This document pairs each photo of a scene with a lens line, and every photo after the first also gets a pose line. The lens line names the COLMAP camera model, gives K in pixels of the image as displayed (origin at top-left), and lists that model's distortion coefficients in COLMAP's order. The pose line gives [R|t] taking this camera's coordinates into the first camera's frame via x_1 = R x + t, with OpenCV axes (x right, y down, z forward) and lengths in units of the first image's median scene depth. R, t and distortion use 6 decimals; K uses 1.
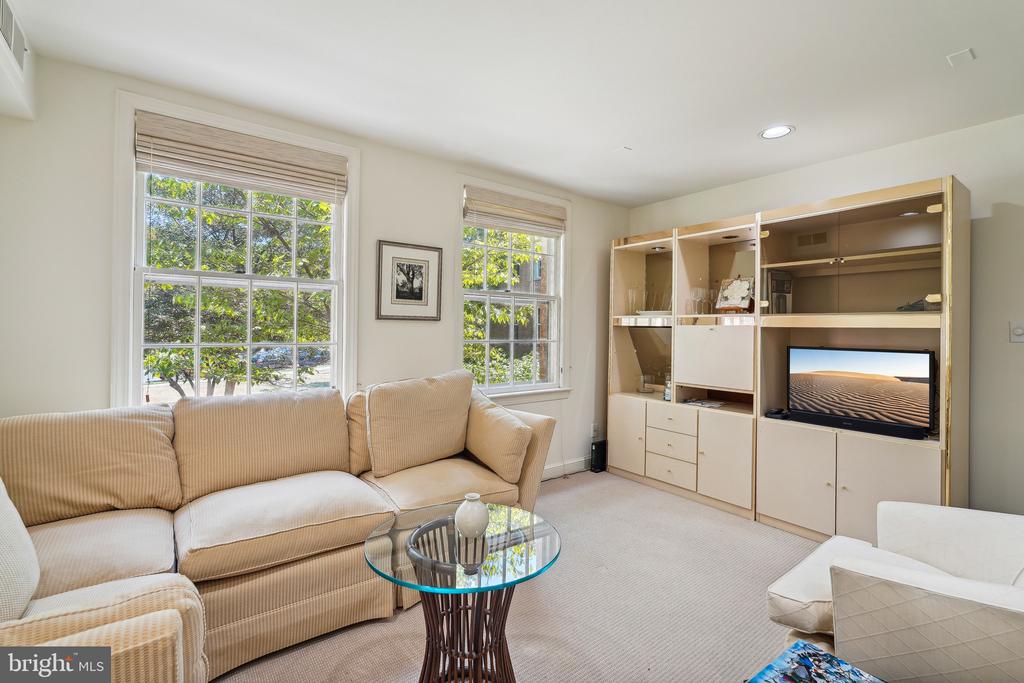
lens RADIAL K [[452.8, 0, 512.4], [0, 452.8, 334.6], [0, 0, 1]] dist [0.001569, -0.000515]
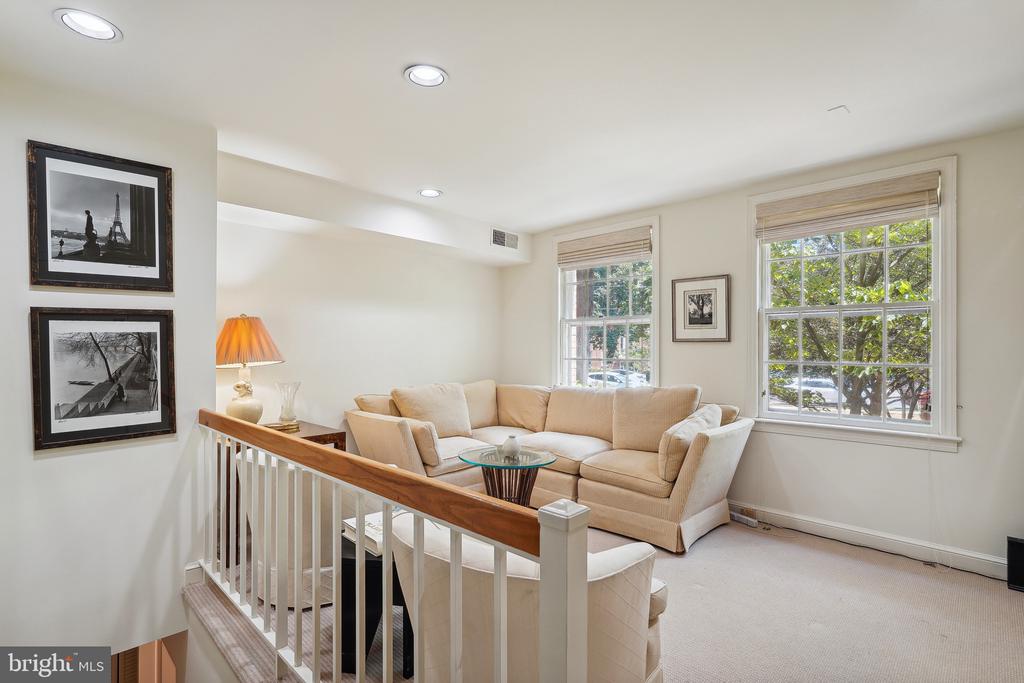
lens RADIAL K [[475.4, 0, 514.8], [0, 475.4, 347.6], [0, 0, 1]] dist [-0.000568, -0.000317]
pose [[0.160049, -0.000459, -0.987109, 0.902066], [-0.003262, 0.999994, -0.000994, -0.014671], [0.987104, 0.003379, 0.160046, 0.327539]]
